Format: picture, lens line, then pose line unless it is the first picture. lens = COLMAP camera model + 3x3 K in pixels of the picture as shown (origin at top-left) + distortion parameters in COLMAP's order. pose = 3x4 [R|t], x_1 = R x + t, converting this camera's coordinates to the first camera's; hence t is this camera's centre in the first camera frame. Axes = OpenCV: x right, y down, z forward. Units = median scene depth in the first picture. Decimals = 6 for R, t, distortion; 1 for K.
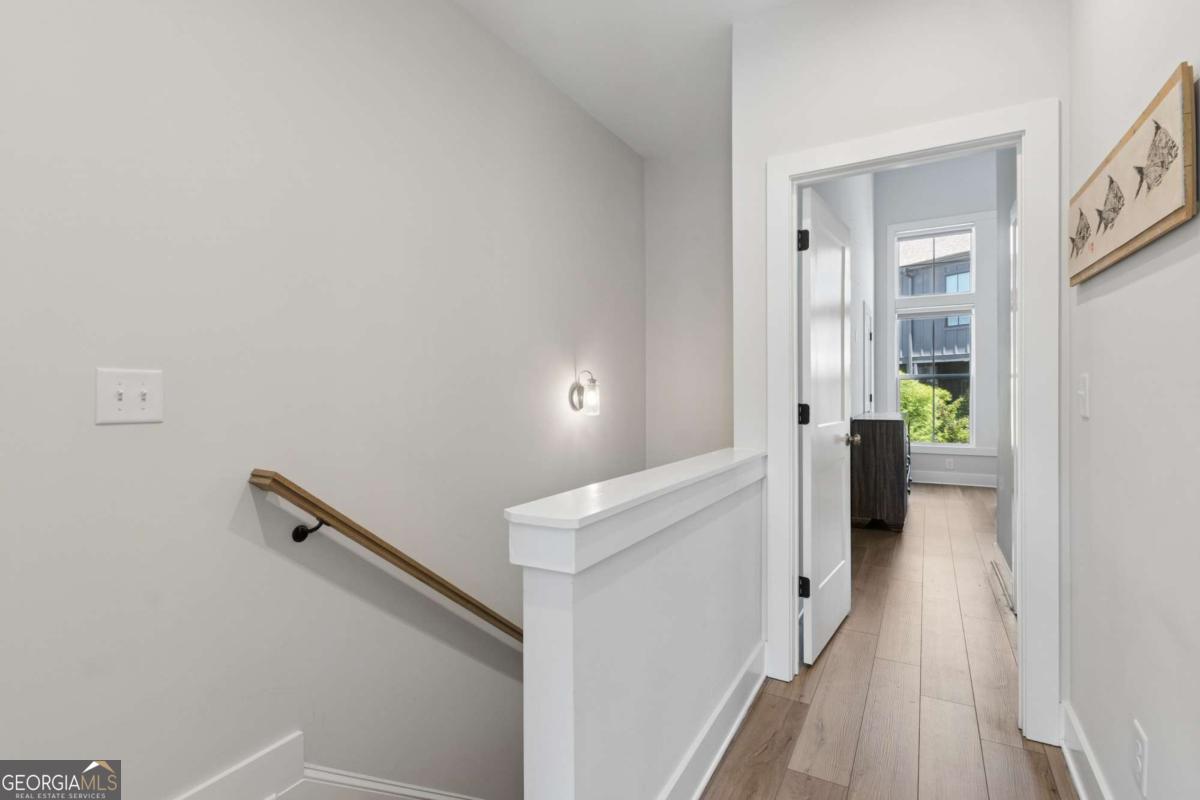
lens RADIAL K [[564.0, 0, 610.7], [0, 564.0, 398.1], [0, 0, 1]] dist [0.014030, -0.006443]
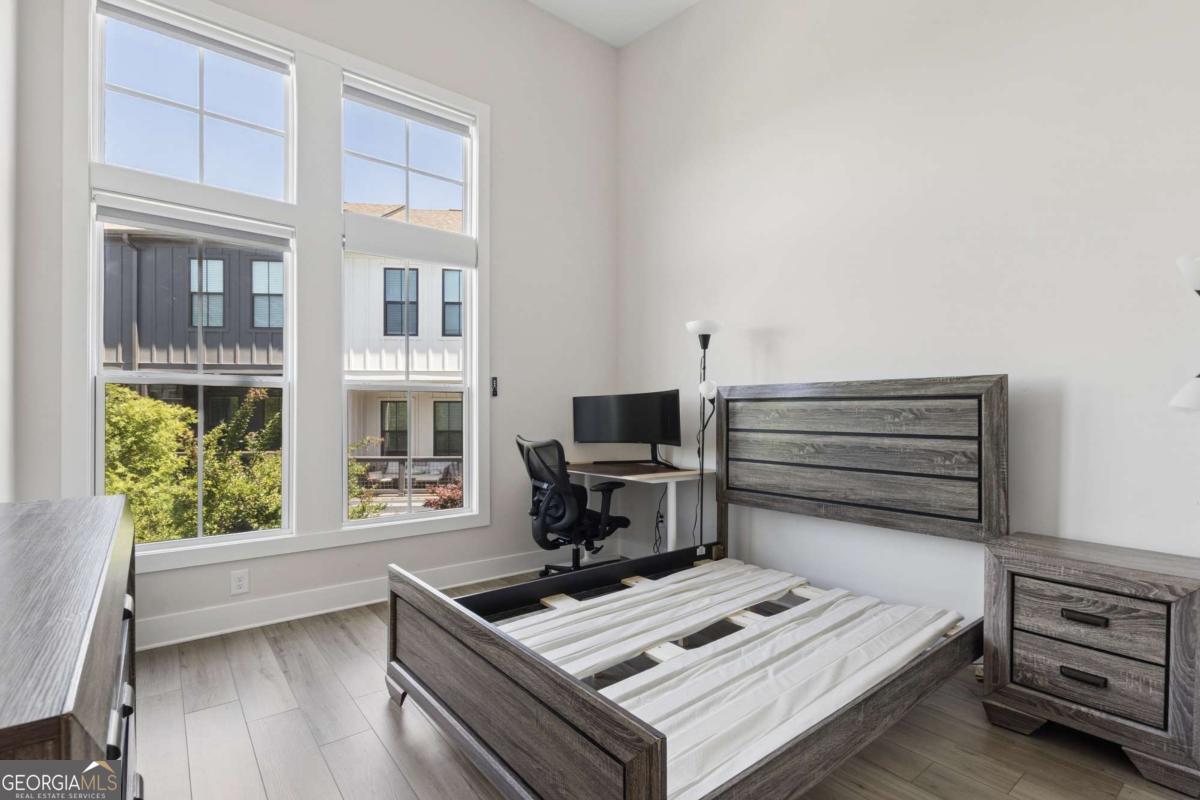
lens RADIAL K [[564.0, 0, 609.4], [0, 564.0, 411.5], [0, 0, 1]] dist [0.014030, -0.006443]
pose [[0.375513, 0.009817, 0.926765, 0.293023], [0.001700, 0.999935, -0.011281, -0.008481], [-0.926816, 0.005812, 0.375471, 0.557871]]
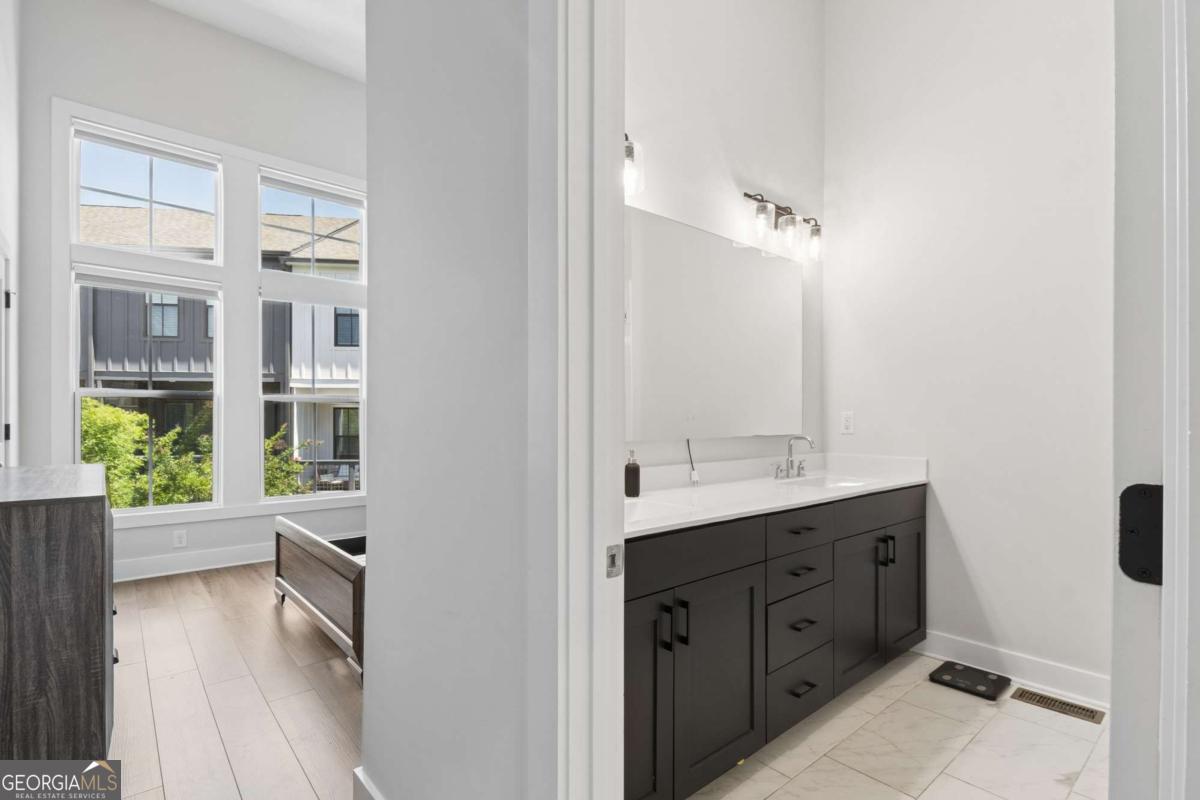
lens RADIAL K [[564.0, 0, 604.9], [0, 564.0, 419.9], [0, 0, 1]] dist [0.014030, -0.006443]
pose [[0.336629, 0.006498, 0.941615, 0.174968], [0.001864, 0.999970, -0.007567, -0.005101], [-0.941635, 0.004303, 0.336607, 0.358013]]
